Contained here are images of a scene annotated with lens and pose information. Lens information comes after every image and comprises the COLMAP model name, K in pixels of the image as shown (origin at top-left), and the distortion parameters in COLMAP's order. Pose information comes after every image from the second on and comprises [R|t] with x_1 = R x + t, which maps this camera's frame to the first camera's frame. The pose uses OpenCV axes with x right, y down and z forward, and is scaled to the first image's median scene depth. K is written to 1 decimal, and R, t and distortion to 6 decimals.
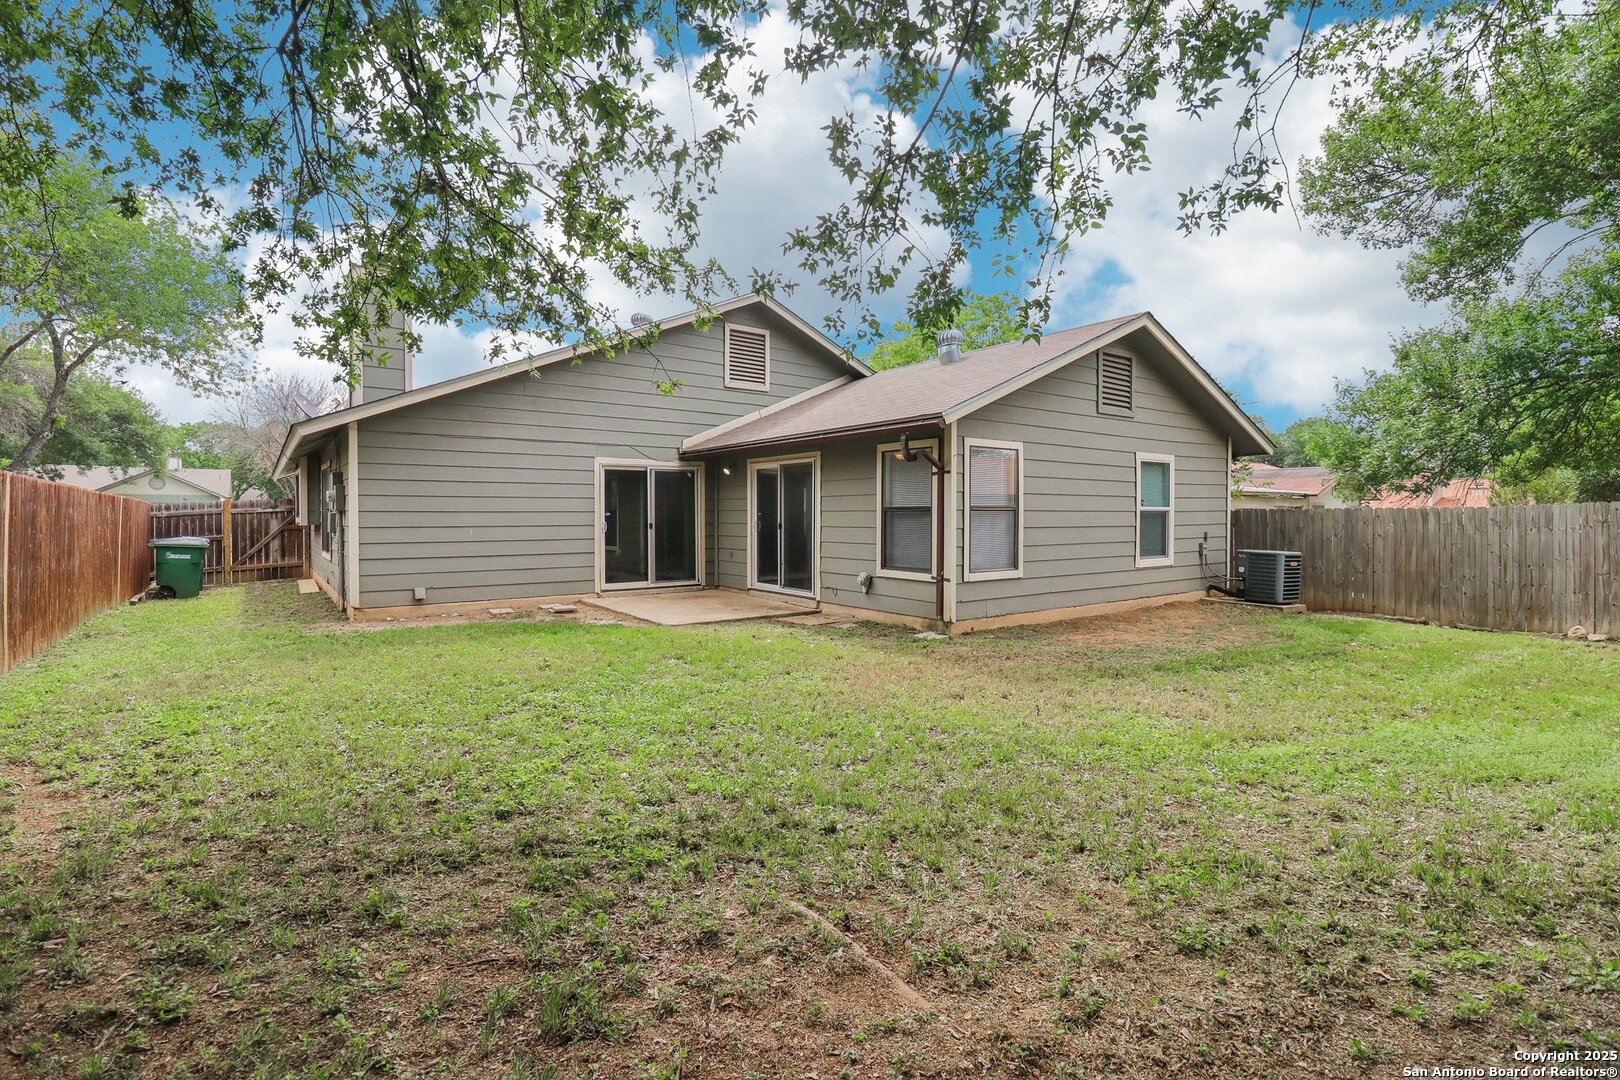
lens RADIAL K [[761.0, 0, 808.6], [0, 761.0, 536.7], [0, 0, 1]] dist [-0.010119, -0.000846]
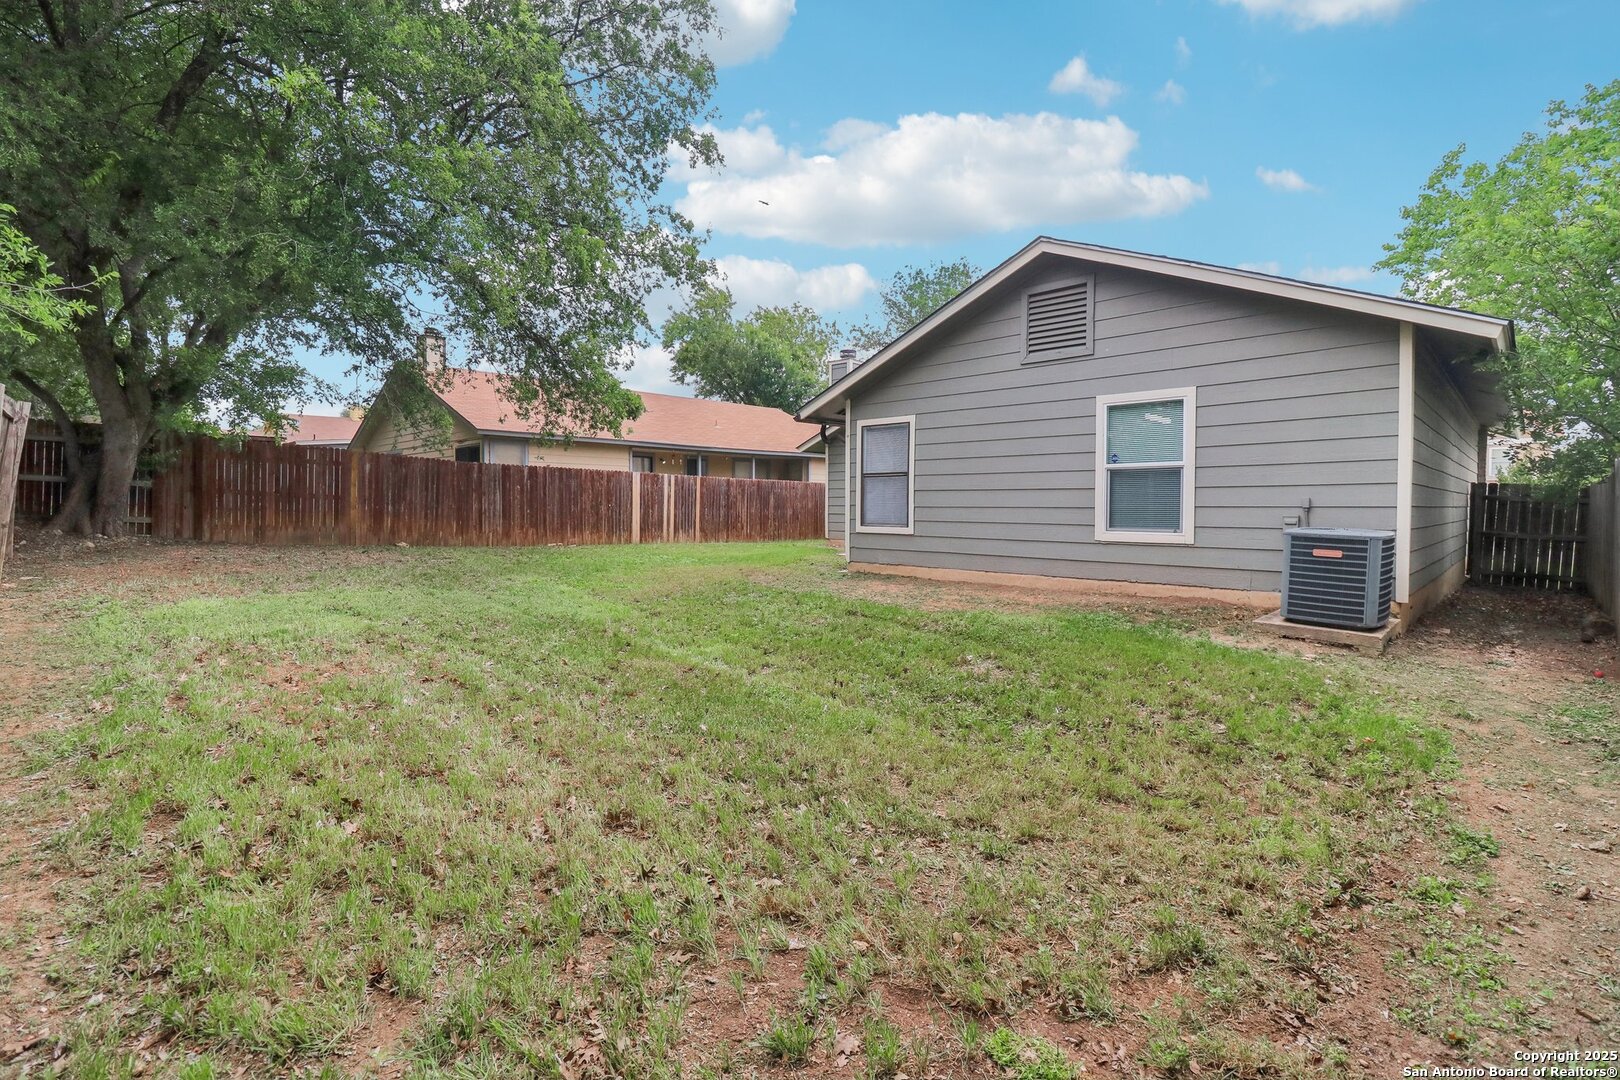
lens RADIAL K [[761.0, 0, 798.7], [0, 761.0, 531.3], [0, 0, 1]] dist [-0.010119, -0.000846]
pose [[0.150587, 0.034754, -0.987986, 1.164398], [-0.031491, 0.999043, 0.030343, 0.016638], [0.988095, 0.026544, 0.151537, 0.564635]]
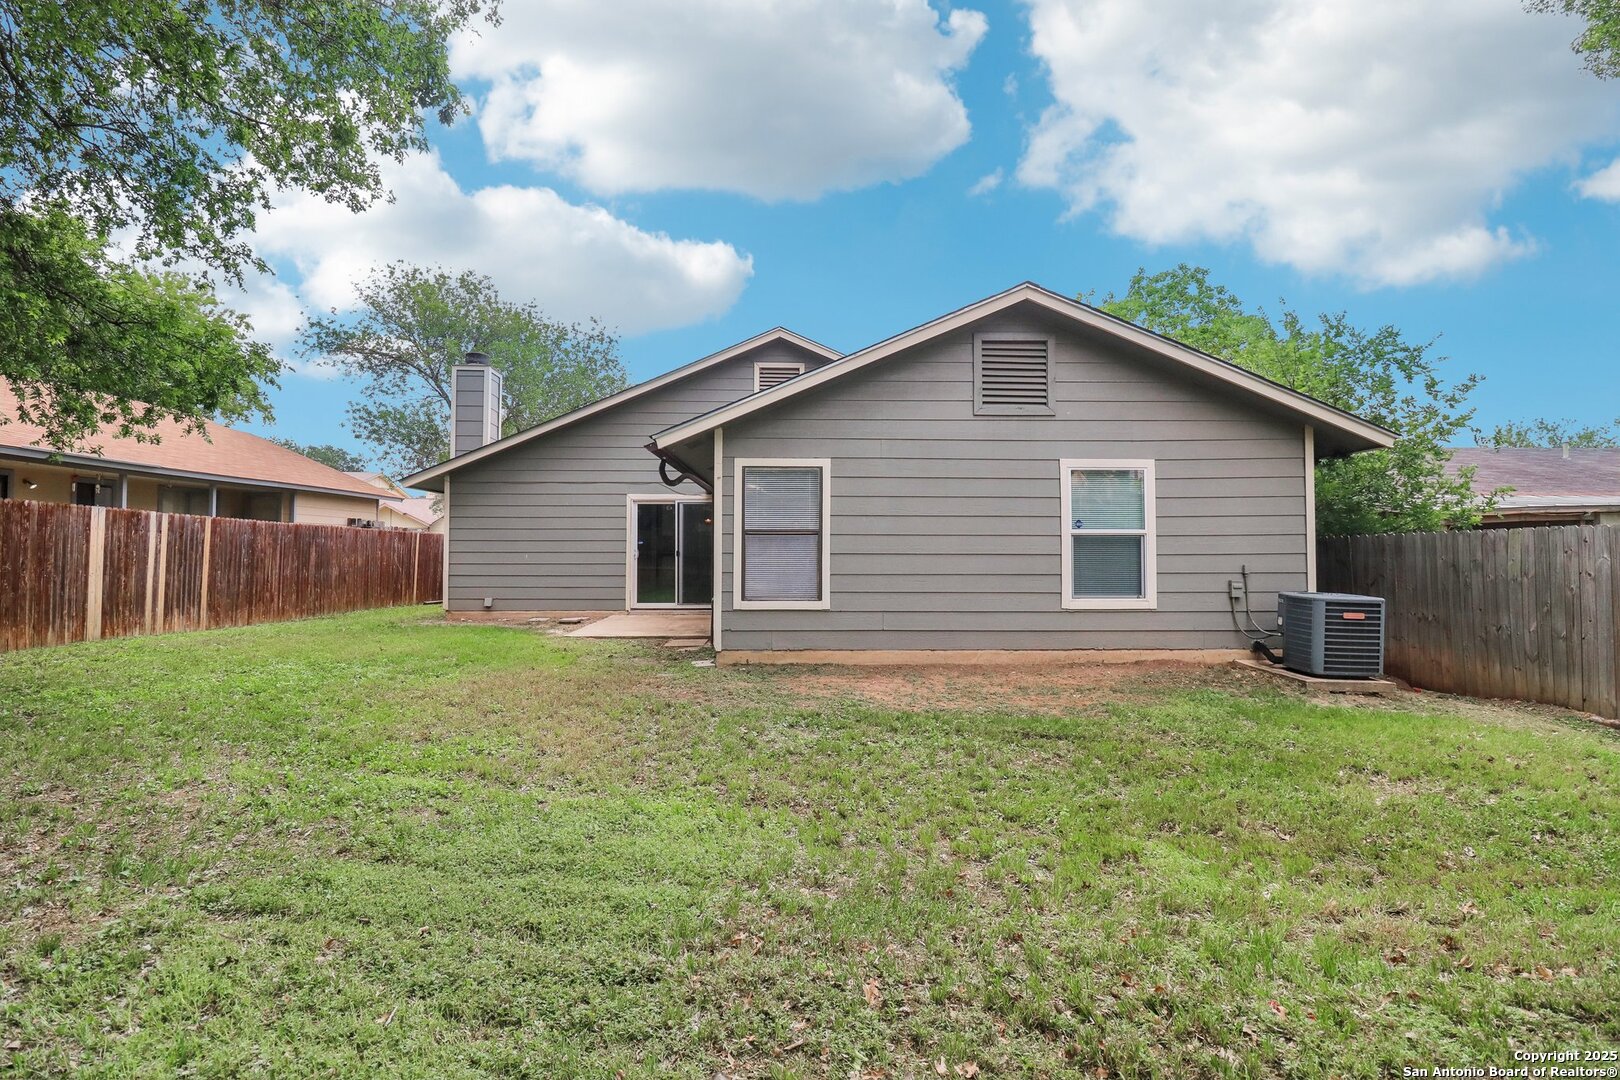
lens RADIAL K [[761.0, 0, 809.8], [0, 761.0, 533.5], [0, 0, 1]] dist [-0.010119, -0.000846]
pose [[0.816033, -0.011183, -0.577898, 0.660622], [-0.018656, 0.998782, -0.045671, 0.004778], [0.577705, 0.048051, 0.814830, 0.223119]]
